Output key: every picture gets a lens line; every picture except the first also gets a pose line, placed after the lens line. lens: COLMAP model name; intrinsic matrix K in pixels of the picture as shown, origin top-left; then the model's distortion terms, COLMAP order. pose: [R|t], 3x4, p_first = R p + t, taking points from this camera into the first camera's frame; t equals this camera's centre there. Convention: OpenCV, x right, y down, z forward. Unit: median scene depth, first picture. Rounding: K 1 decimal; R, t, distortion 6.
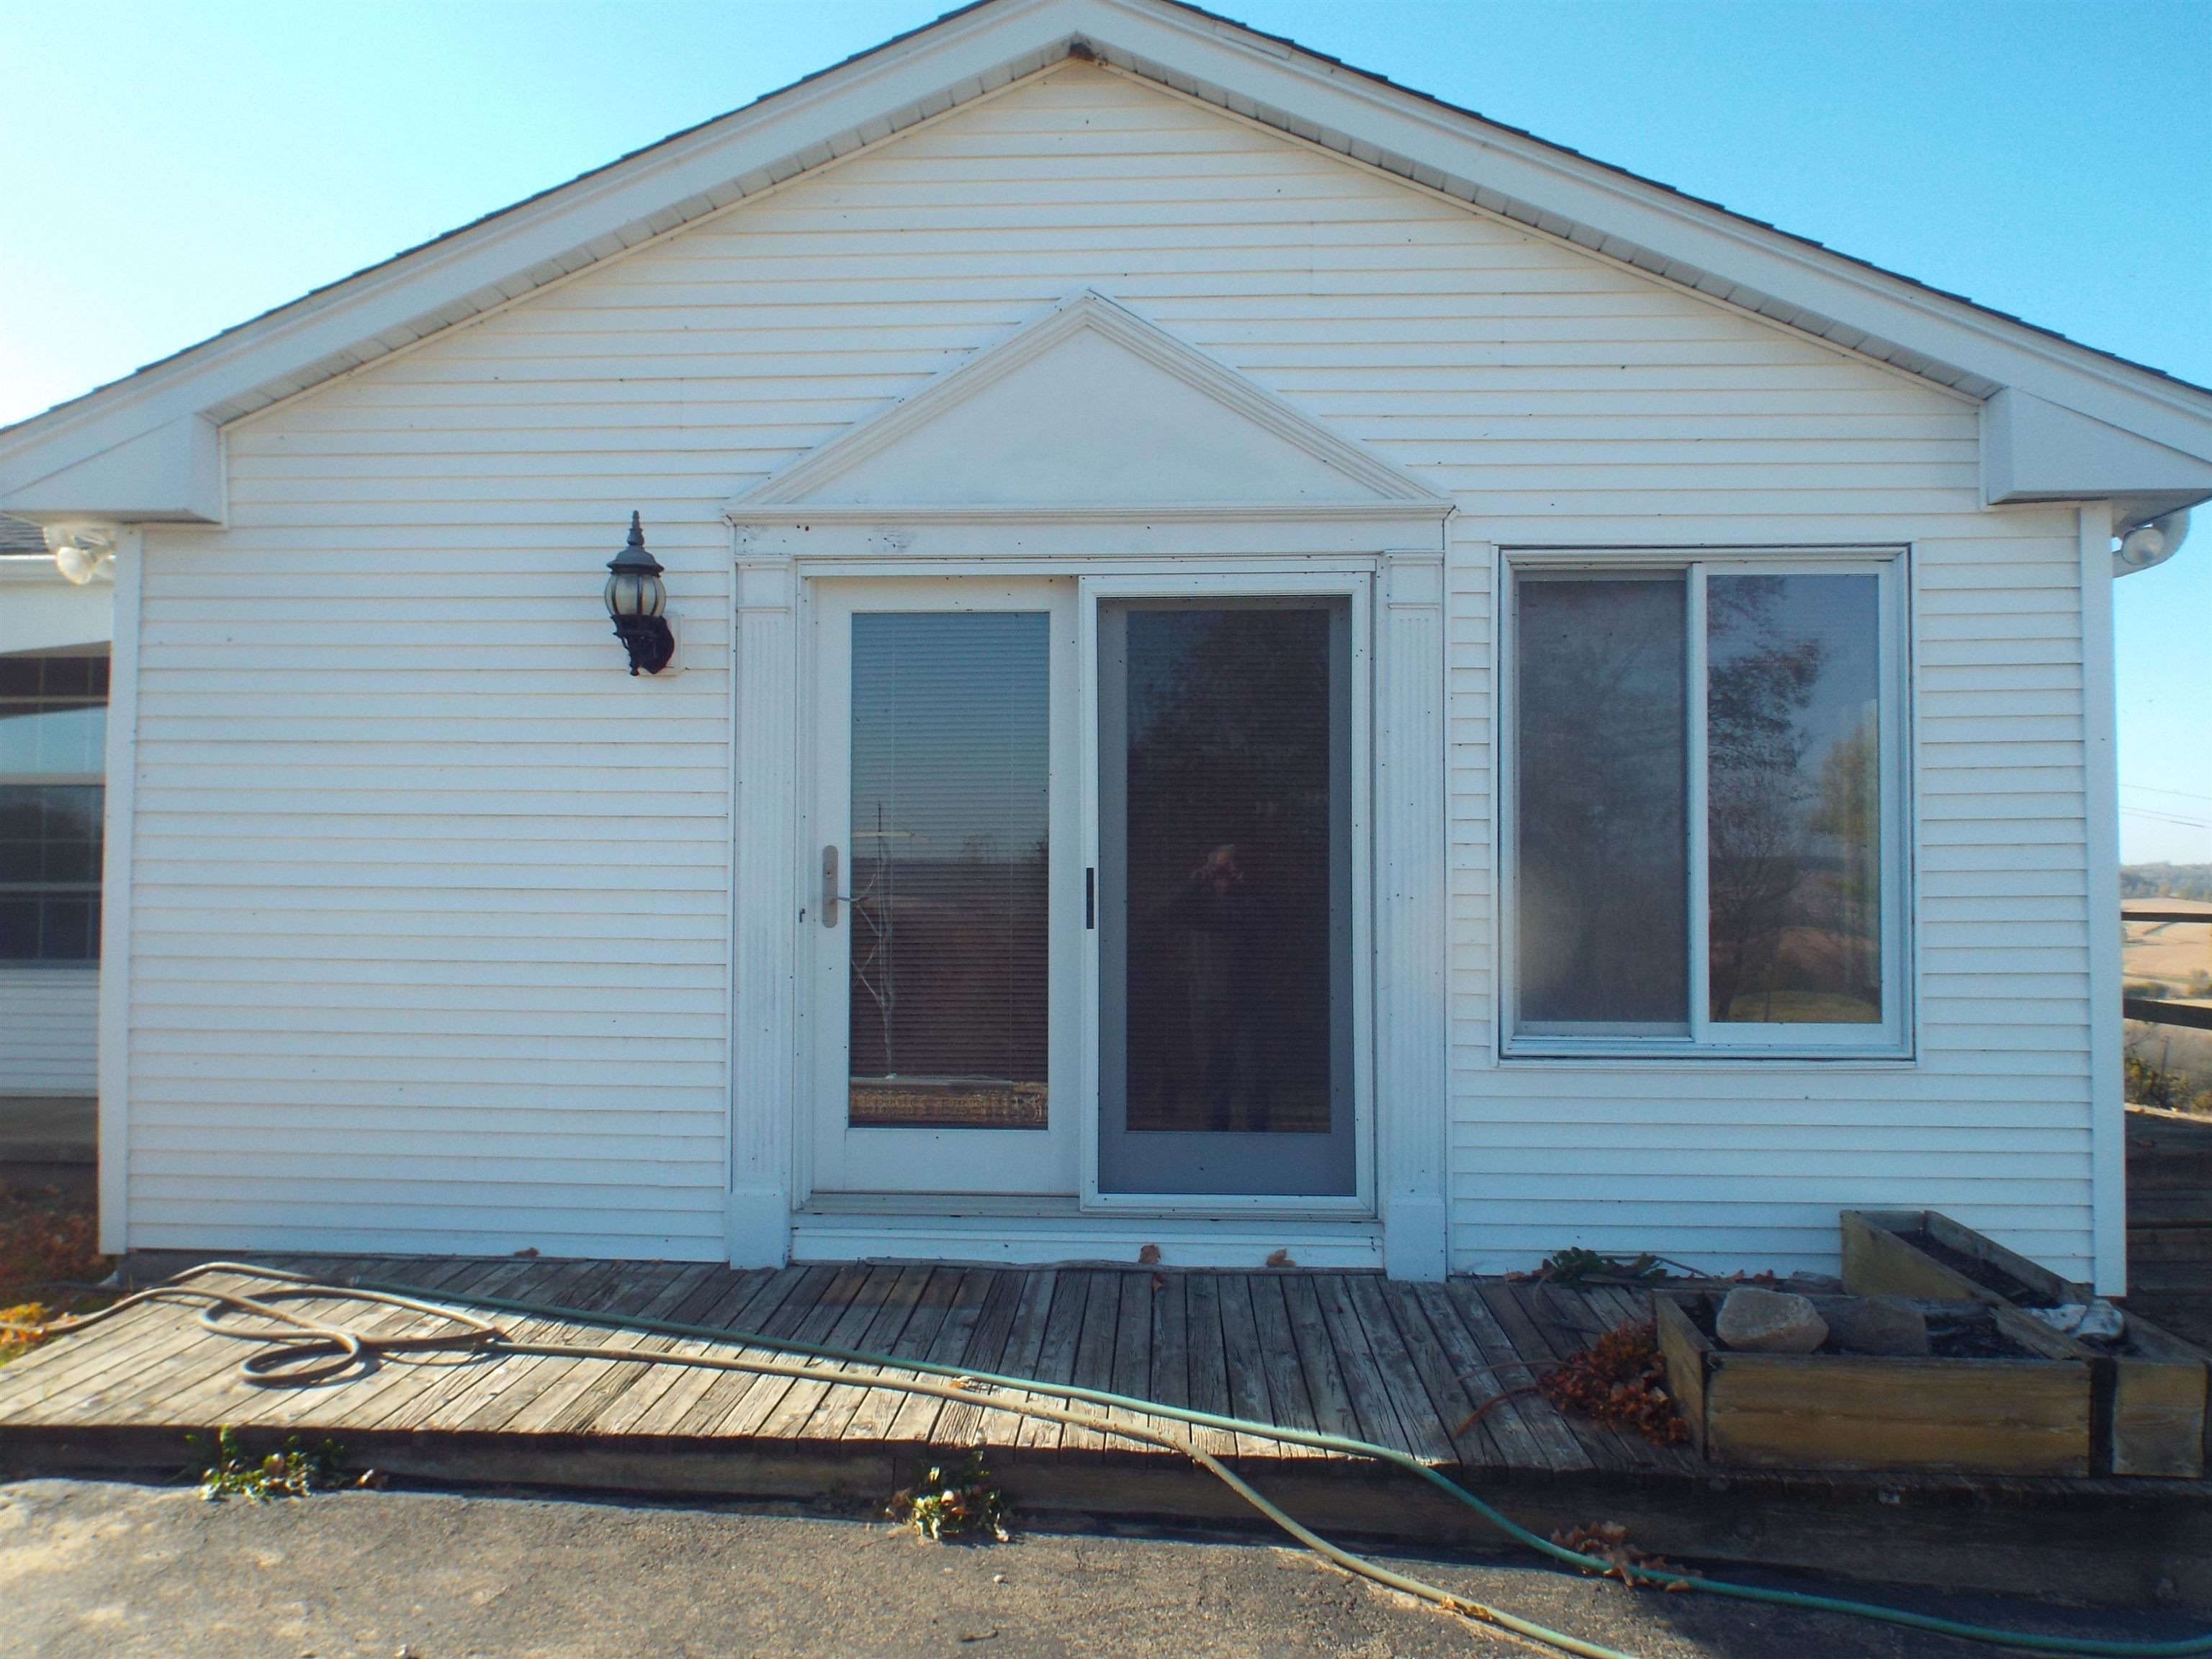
lens RADIAL K [[1679.7, 0, 1106.0], [0, 1679.7, 829.5], [0, 0, 1]] dist [0.006161, -0.008246]
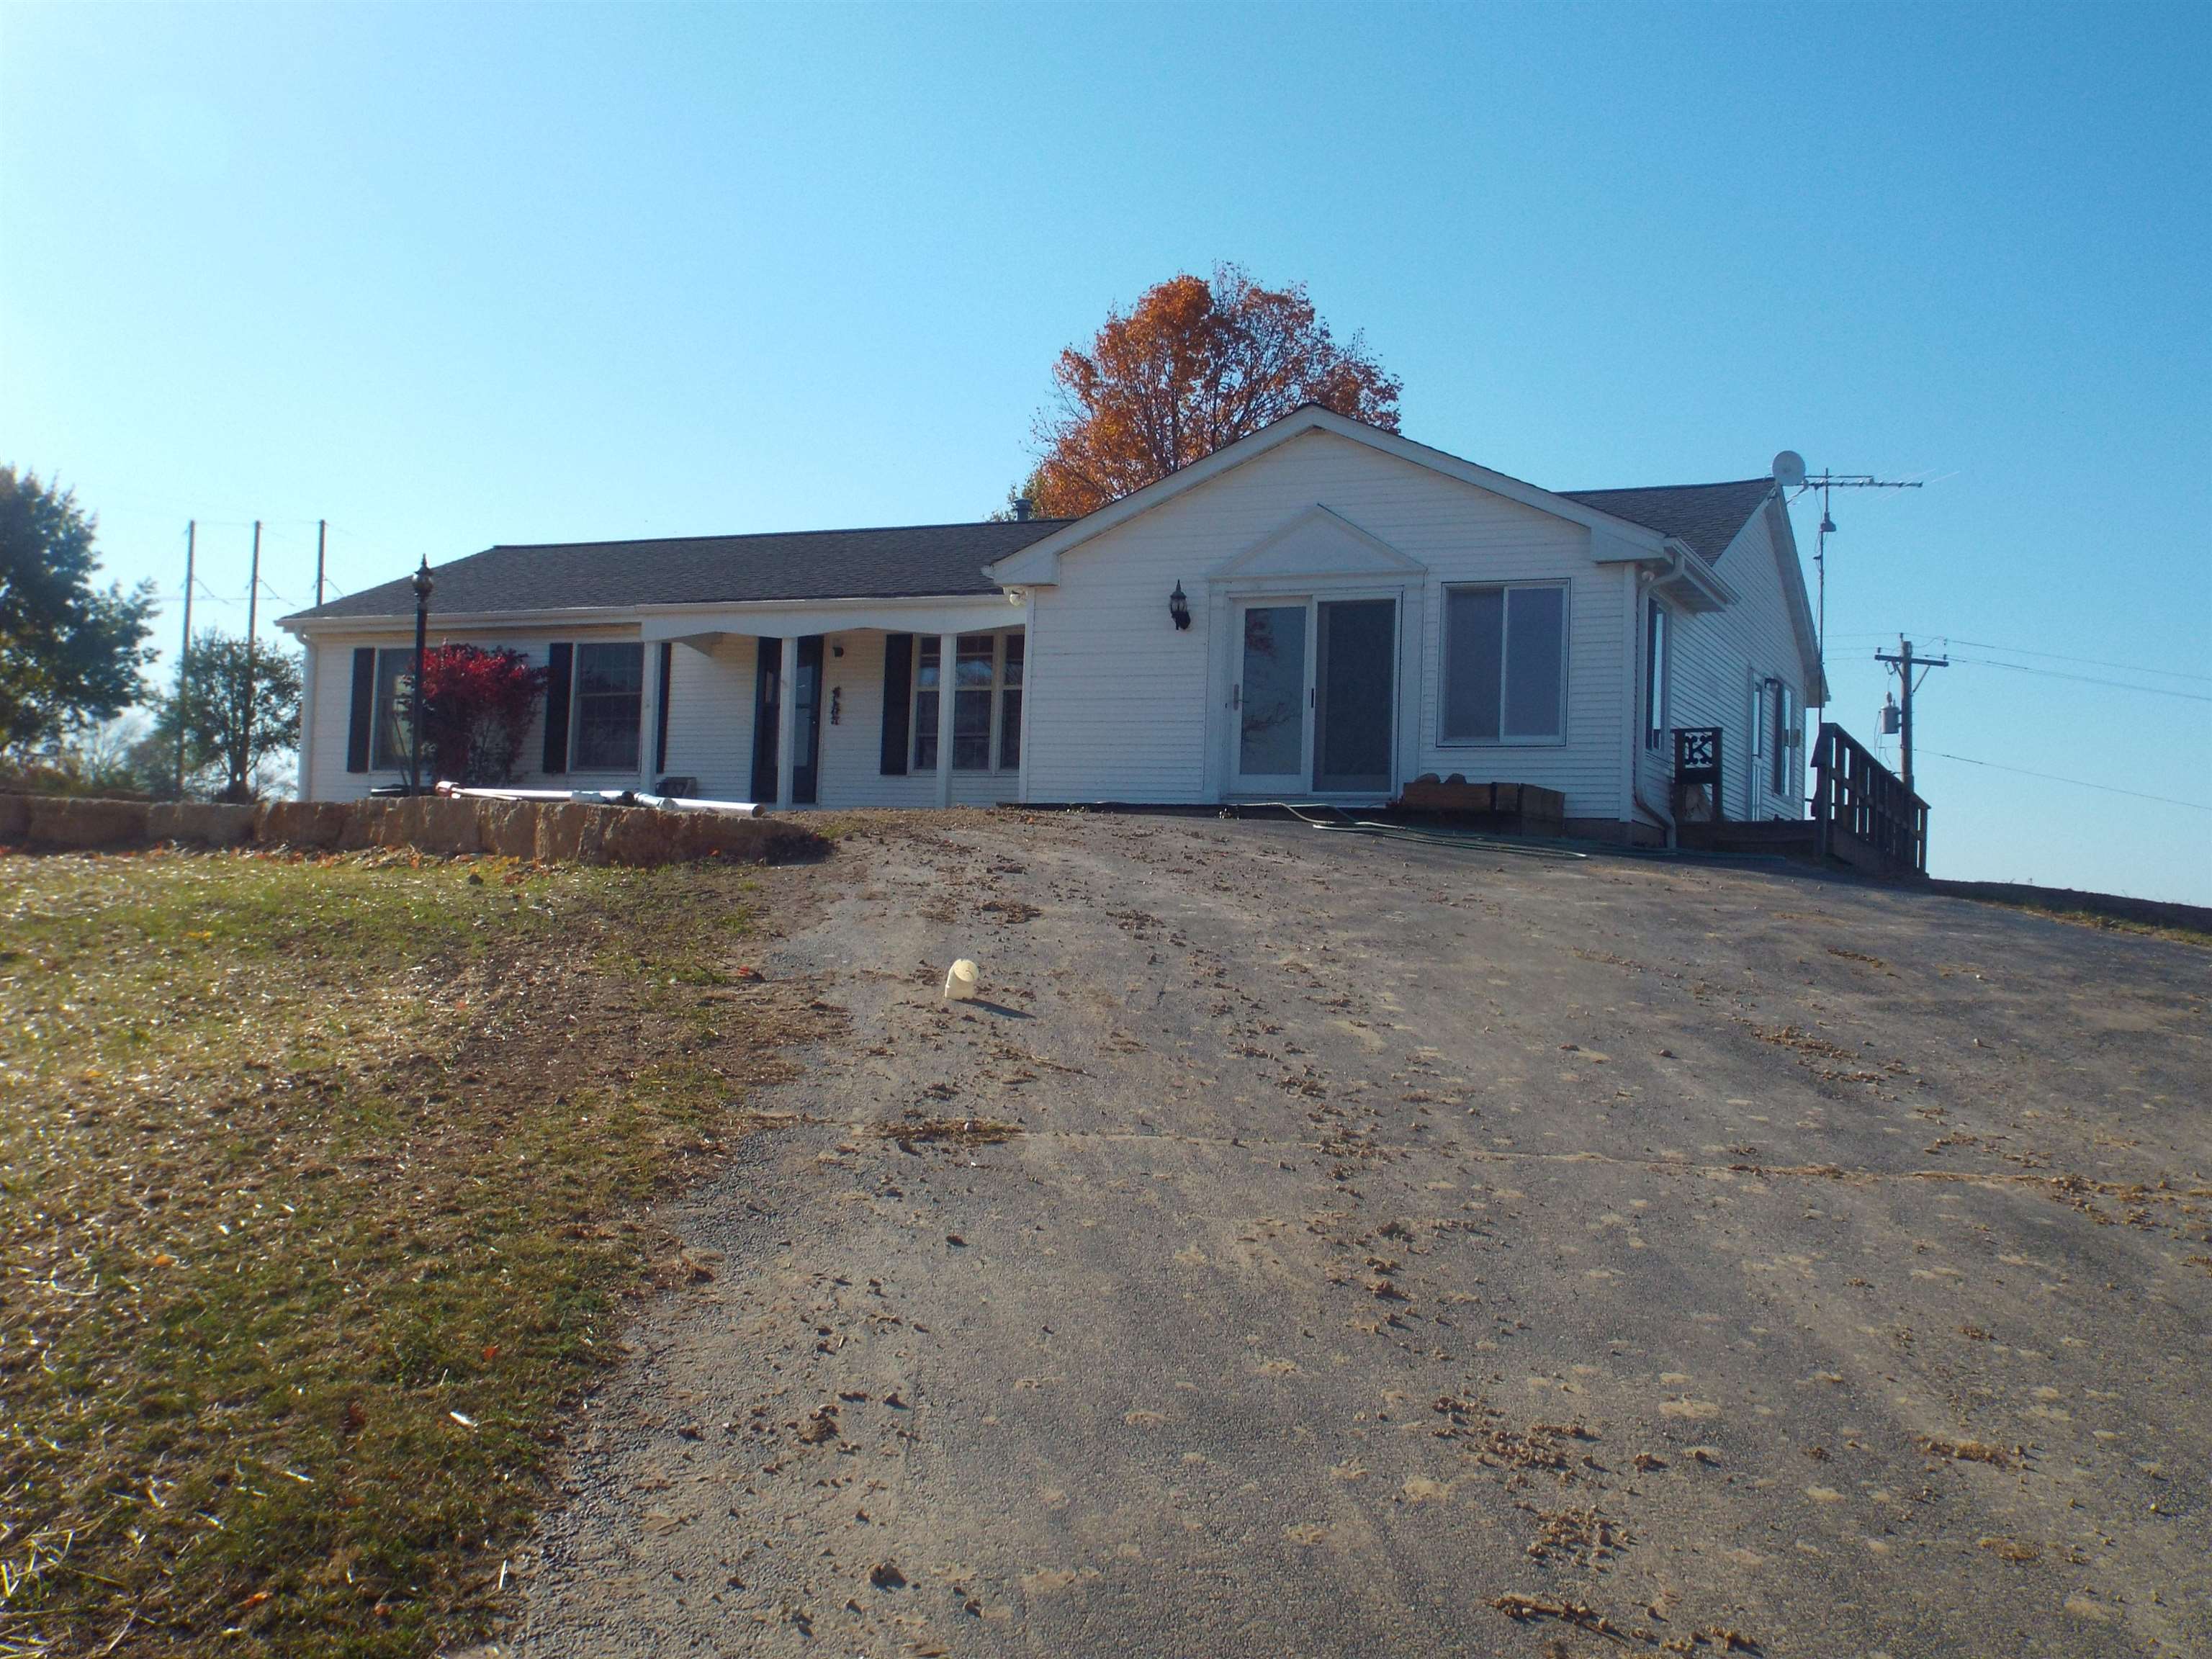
lens RADIAL K [[2220.4, 0, 1106.0], [0, 2220.4, 829.5], [0, 0, 1]] dist [-0.010226, -0.006104]
pose [[0.927638, 0.012093, -0.373286, 1.184783], [-0.025144, 0.999230, -0.030113, 0.422177], [0.372634, 0.037320, 0.927228, -2.980724]]
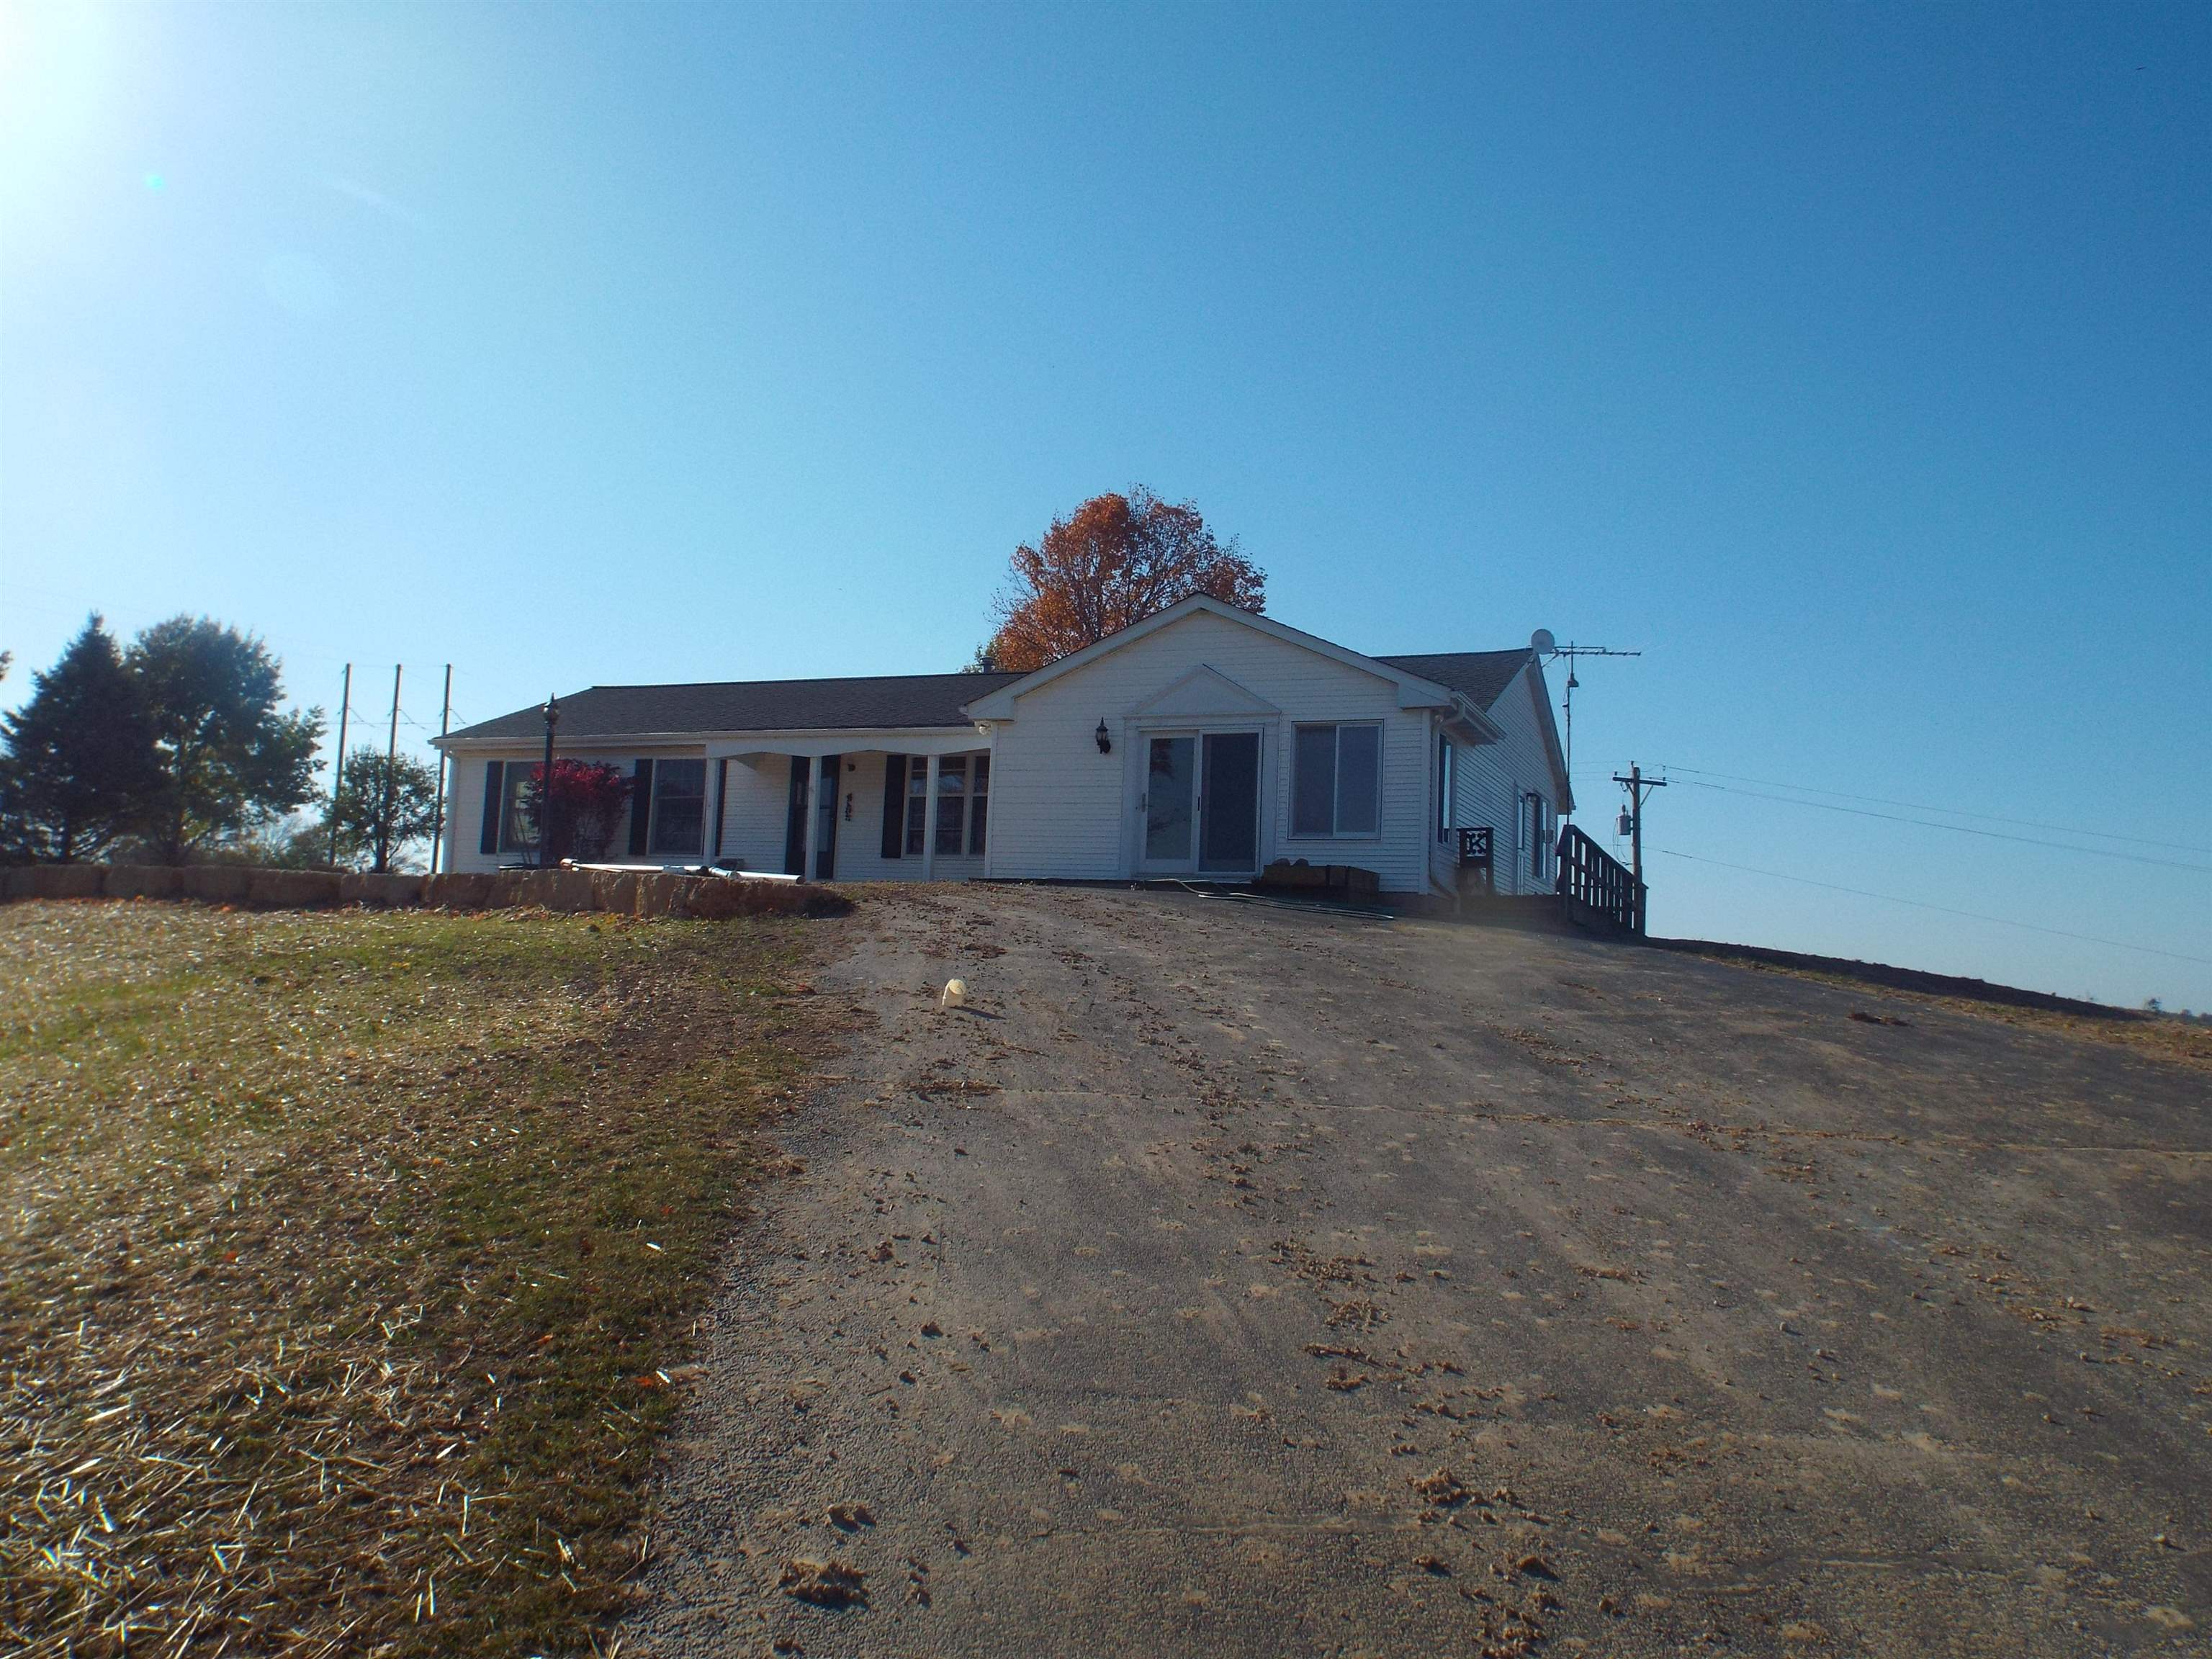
lens RADIAL K [[1679.7, 0, 1106.0], [0, 1679.7, 829.5], [0, 0, 1]] dist [0.006161, -0.008246]
pose [[0.940751, 0.002905, -0.339087, 1.233554], [-0.030366, 0.996668, -0.075708, 0.442576], [0.337737, 0.081519, 0.937704, -3.132866]]
